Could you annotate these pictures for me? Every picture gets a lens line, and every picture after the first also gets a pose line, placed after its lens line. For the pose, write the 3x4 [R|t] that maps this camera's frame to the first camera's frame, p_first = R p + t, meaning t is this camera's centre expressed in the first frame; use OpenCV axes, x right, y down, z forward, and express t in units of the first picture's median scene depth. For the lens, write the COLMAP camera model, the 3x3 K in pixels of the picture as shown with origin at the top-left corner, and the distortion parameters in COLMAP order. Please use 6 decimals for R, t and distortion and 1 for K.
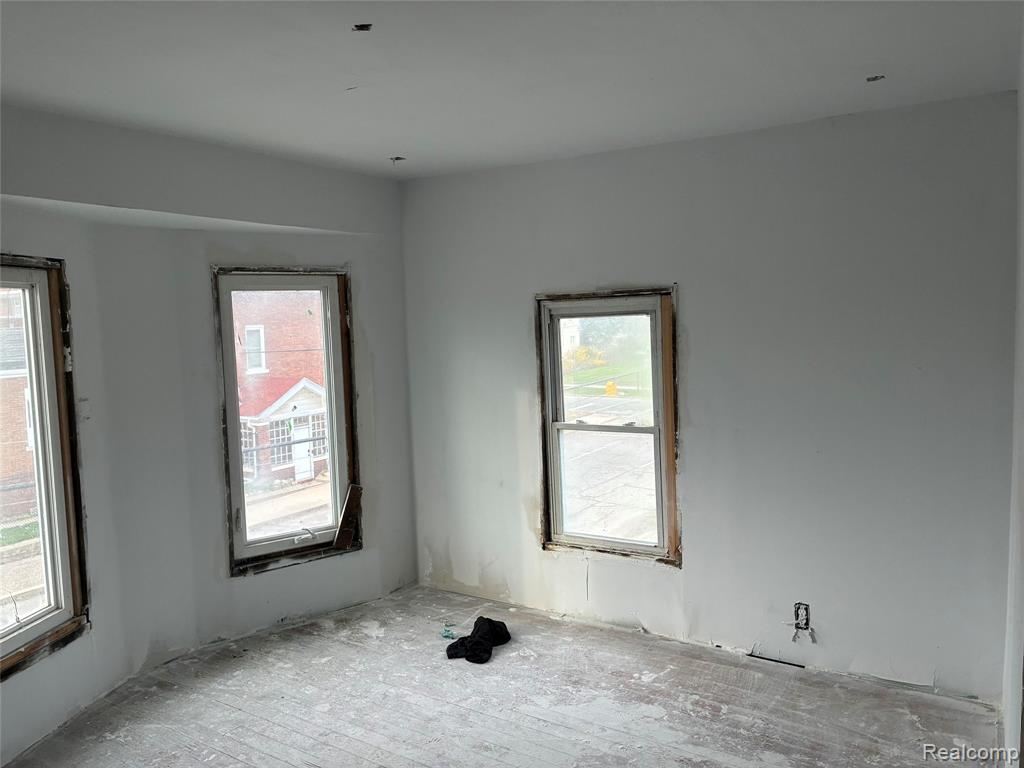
lens RADIAL K [[796.6, 0, 511.2], [0, 796.6, 374.8], [0, 0, 1]] dist [0.062644, -0.070866]
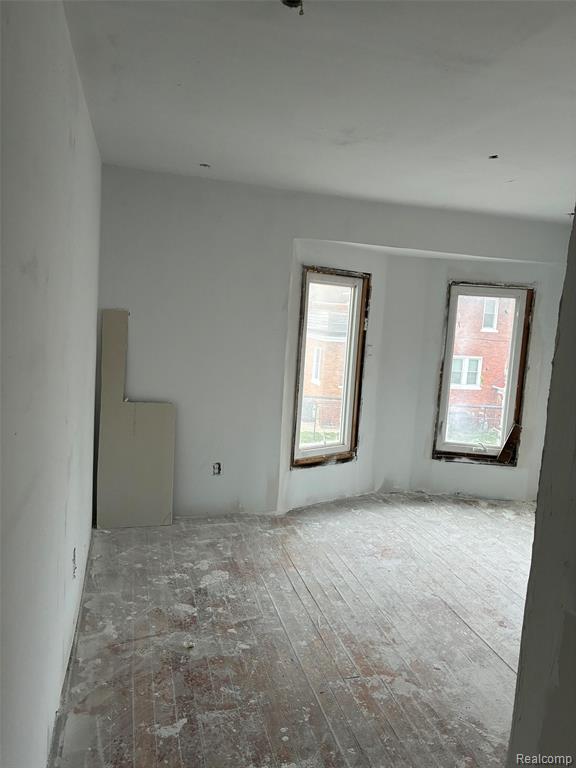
lens RADIAL K [[597.5, 0, 285.0], [0, 597.5, 376.6], [0, 0, 1]] dist [0.062644, -0.070866]
pose [[0.737785, 0.153708, -0.657303, 0.547491], [-0.138351, 0.987491, 0.075631, 0.045816], [0.660706, 0.035139, 0.749822, -0.437622]]
